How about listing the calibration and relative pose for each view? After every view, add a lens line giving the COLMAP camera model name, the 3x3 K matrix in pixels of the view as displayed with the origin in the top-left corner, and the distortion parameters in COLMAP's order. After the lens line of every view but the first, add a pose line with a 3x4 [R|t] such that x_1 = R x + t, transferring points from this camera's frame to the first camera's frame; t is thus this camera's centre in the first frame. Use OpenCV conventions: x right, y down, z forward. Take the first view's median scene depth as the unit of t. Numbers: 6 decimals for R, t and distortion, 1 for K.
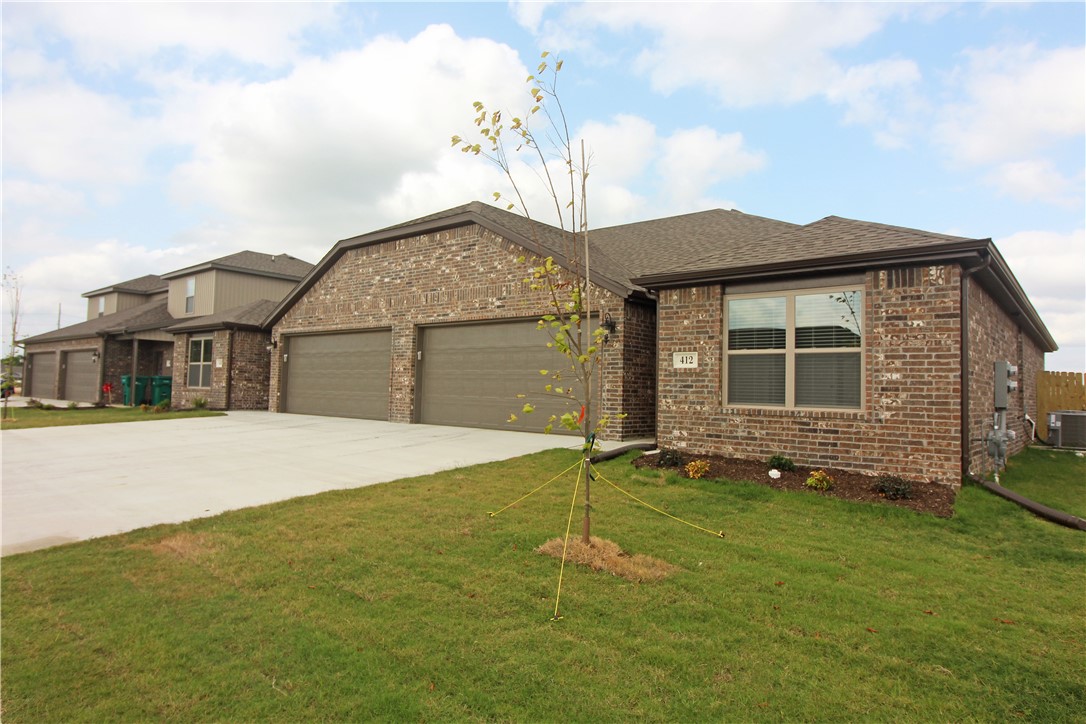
lens RADIAL K [[629.6, 0, 558.0], [0, 629.6, 360.6], [0, 0, 1]] dist [0.004491, 0.000607]
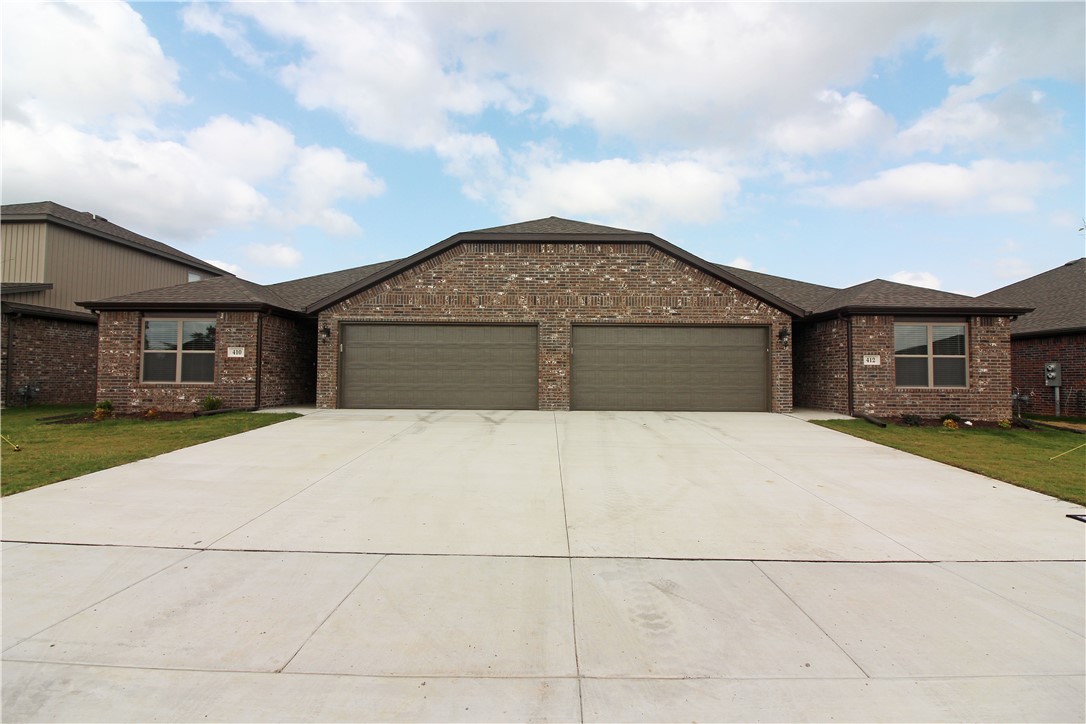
lens RADIAL K [[501.1, 0, 543.0], [0, 501.1, 362.0], [0, 0, 1]] dist [0.012804, -0.019992]
pose [[0.786548, 0.000501, 0.617529, -0.879640], [-0.017827, 0.999601, 0.021895, -0.006384], [-0.617272, -0.028230, 0.786243, 0.347525]]
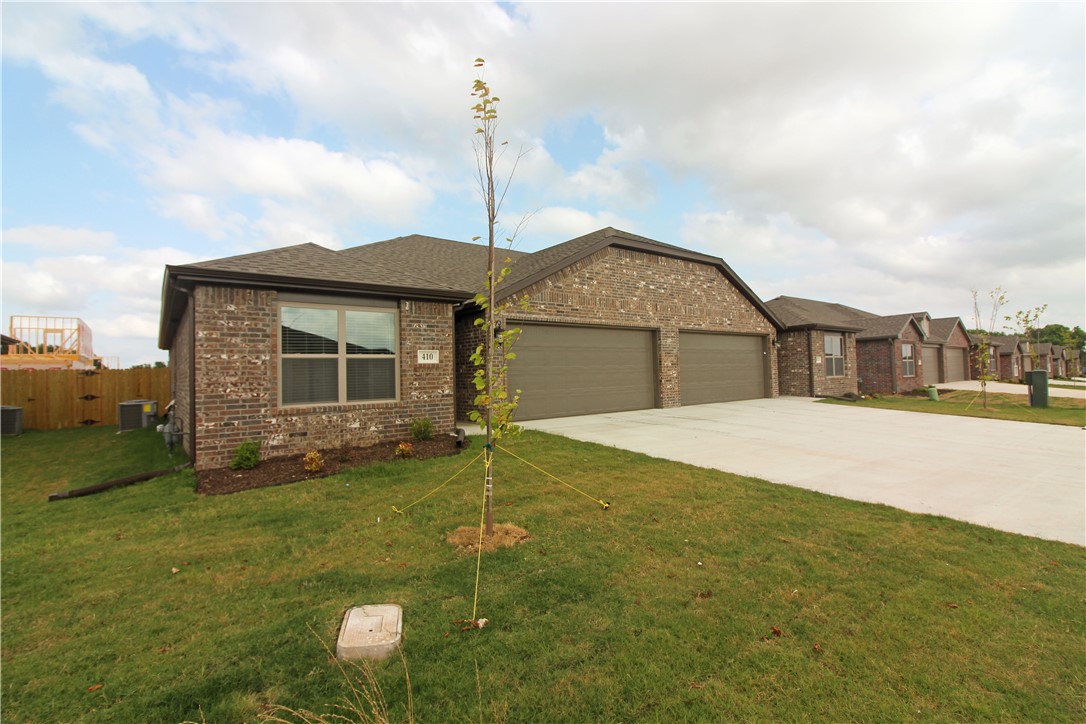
lens RADIAL K [[501.1, 0, 543.0], [0, 501.1, 362.0], [0, 0, 1]] dist [0.012804, -0.019992]
pose [[0.234526, -0.004460, 0.972100, -1.368389], [-0.013813, 0.999873, 0.007920, 0.005440], [-0.972012, -0.015285, 0.234435, 1.100740]]
